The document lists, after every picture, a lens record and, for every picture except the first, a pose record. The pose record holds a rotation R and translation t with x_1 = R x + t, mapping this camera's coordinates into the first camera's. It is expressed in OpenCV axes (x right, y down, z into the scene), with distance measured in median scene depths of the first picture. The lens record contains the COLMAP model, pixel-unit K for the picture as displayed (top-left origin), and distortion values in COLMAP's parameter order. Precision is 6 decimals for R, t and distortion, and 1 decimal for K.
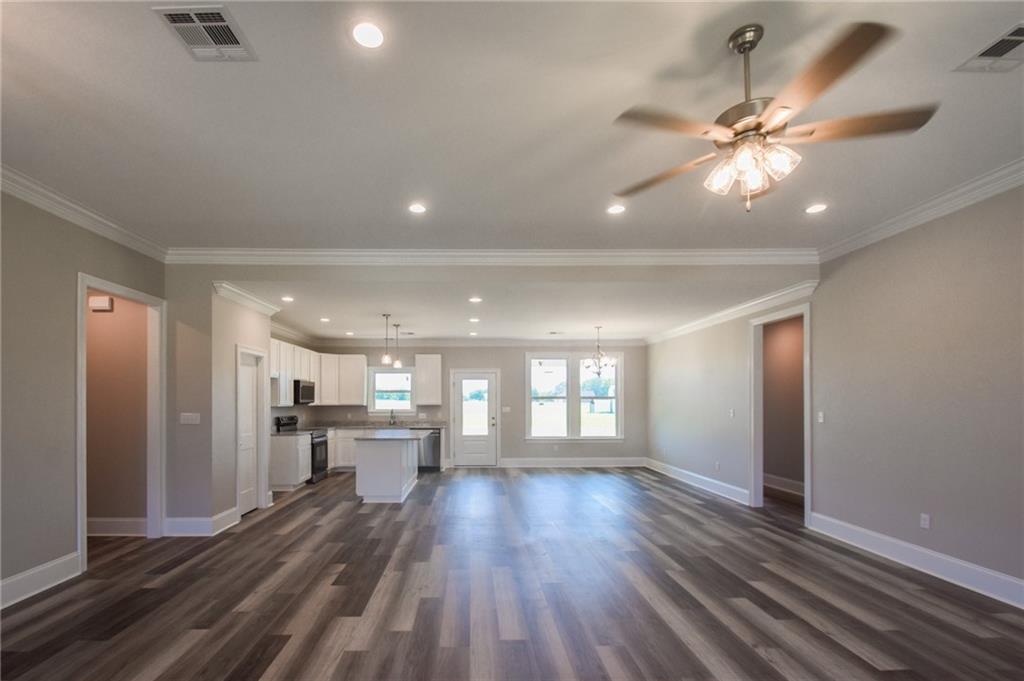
lens RADIAL K [[445.9, 0, 470.2], [0, 445.9, 397.1], [0, 0, 1]] dist [-0.002489, -0.000796]
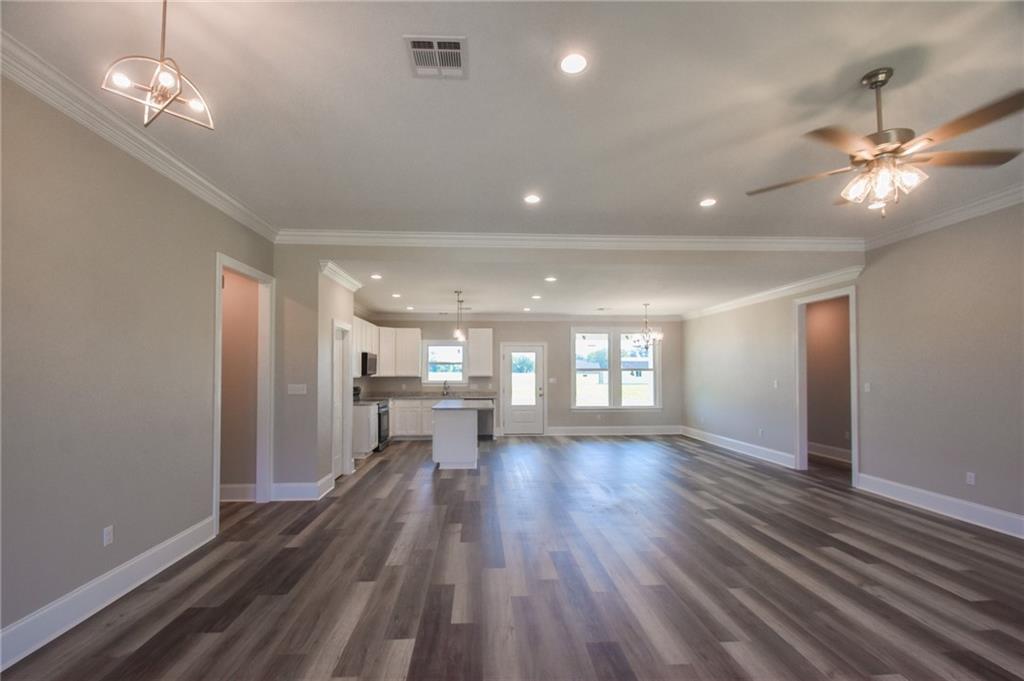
lens RADIAL K [[434.6, 0, 495.7], [0, 434.6, 361.8], [0, 0, 1]] dist [-0.000126, -0.004489]
pose [[0.999152, 0.002276, 0.041102, -0.183000], [-0.001637, 0.999877, -0.015567, -0.001523], [-0.041132, 0.015487, 0.999034, -0.048627]]
